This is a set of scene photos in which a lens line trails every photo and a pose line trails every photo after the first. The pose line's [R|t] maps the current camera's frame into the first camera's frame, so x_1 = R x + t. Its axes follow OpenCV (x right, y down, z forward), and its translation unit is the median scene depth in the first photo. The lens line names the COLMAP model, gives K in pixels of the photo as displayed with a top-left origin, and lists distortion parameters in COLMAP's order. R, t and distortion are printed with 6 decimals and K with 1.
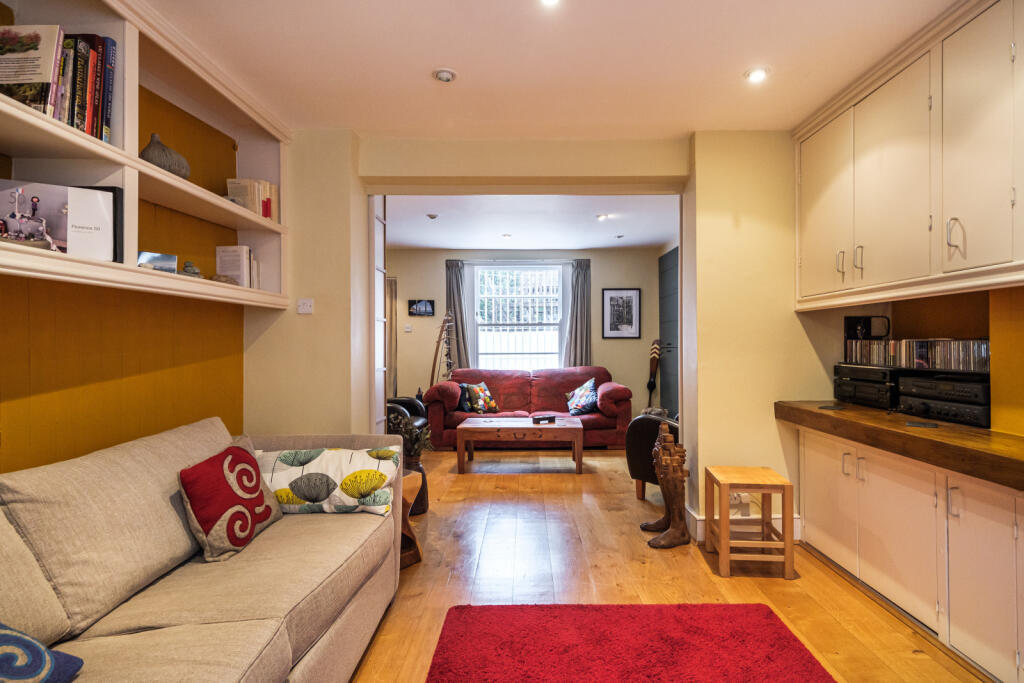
lens RADIAL K [[497.6, 0, 516.9], [0, 497.6, 341.3], [0, 0, 1]] dist [0.001936, 0.000104]
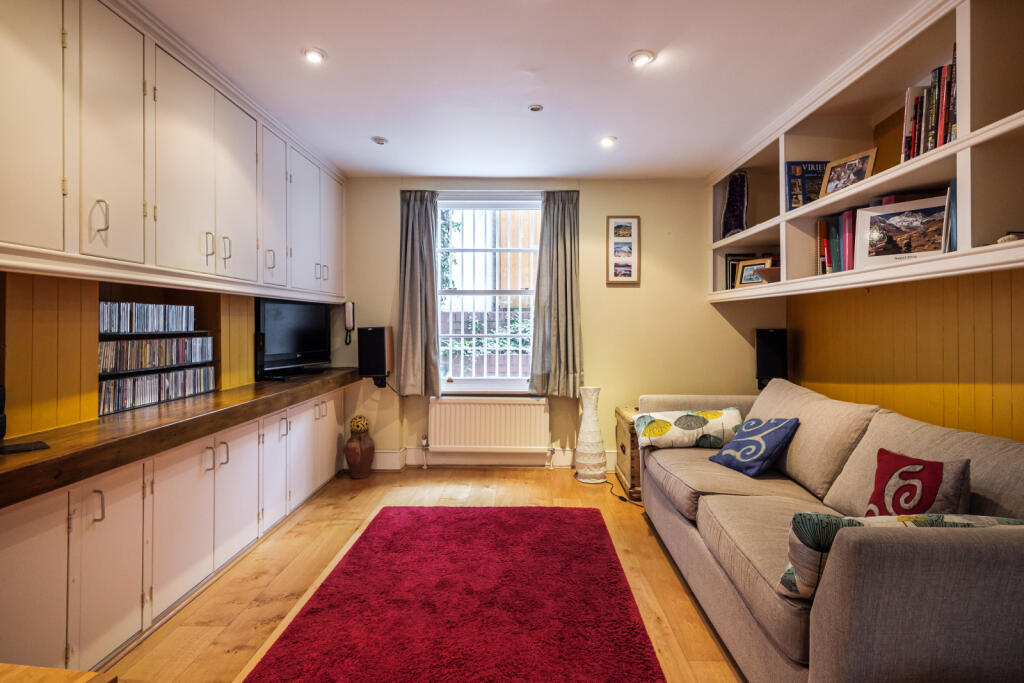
lens RADIAL K [[506.6, 0, 514.3], [0, 506.6, 318.4], [0, 0, 1]] dist [-0.002847, -0.000908]
pose [[-0.999591, 0.005445, 0.028084, 0.019997], [0.004969, 0.999843, -0.017002, -0.001223], [-0.028172, -0.016856, -0.999461, 0.510910]]
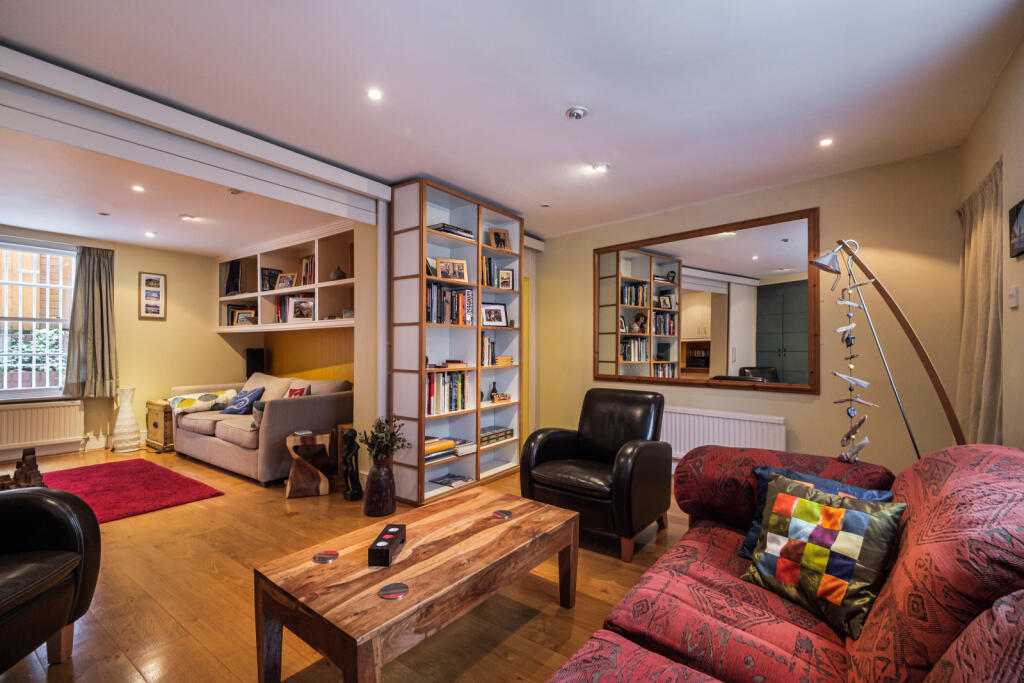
lens RADIAL K [[456.4, 0, 506.1], [0, 456.4, 348.0], [0, 0, 1]] dist [0.020953, -0.003060]
pose [[-0.603698, 0.005003, -0.797198, 0.177413], [0.006074, 0.999980, 0.001676, 0.002701], [0.797190, -0.003830, -0.603716, 0.890153]]
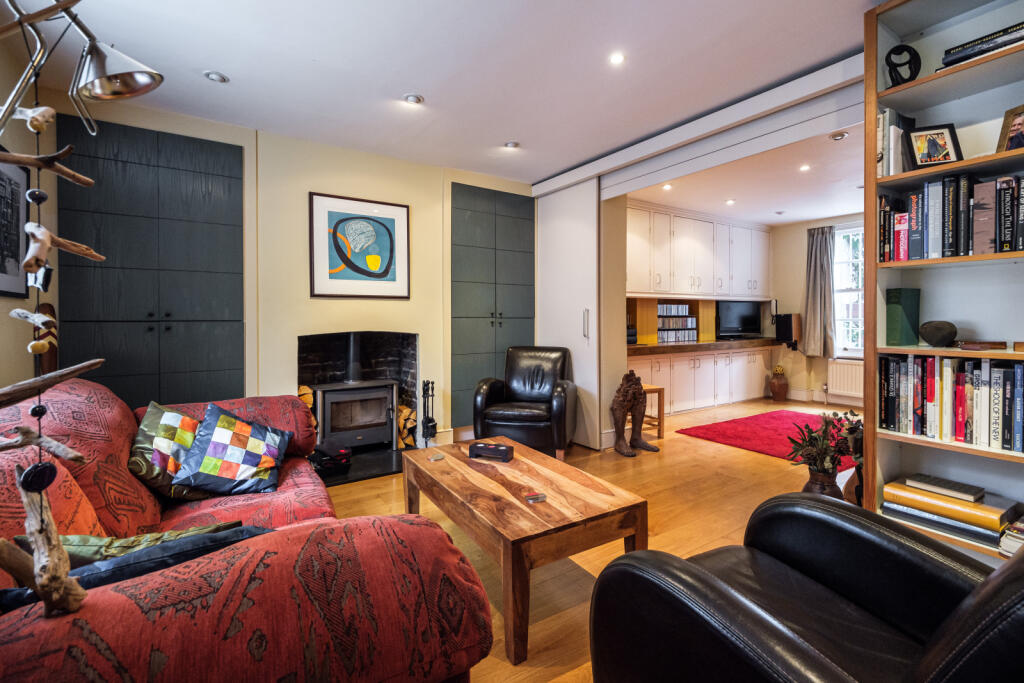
lens RADIAL K [[456.4, 0, 514.2], [0, 456.4, 320.0], [0, 0, 1]] dist [0.020953, -0.003060]
pose [[-0.543439, -0.000263, 0.839449, -0.258837], [-0.001044, 0.999999, -0.000363, 0.010027], [-0.839448, -0.001073, -0.543439, 0.861227]]
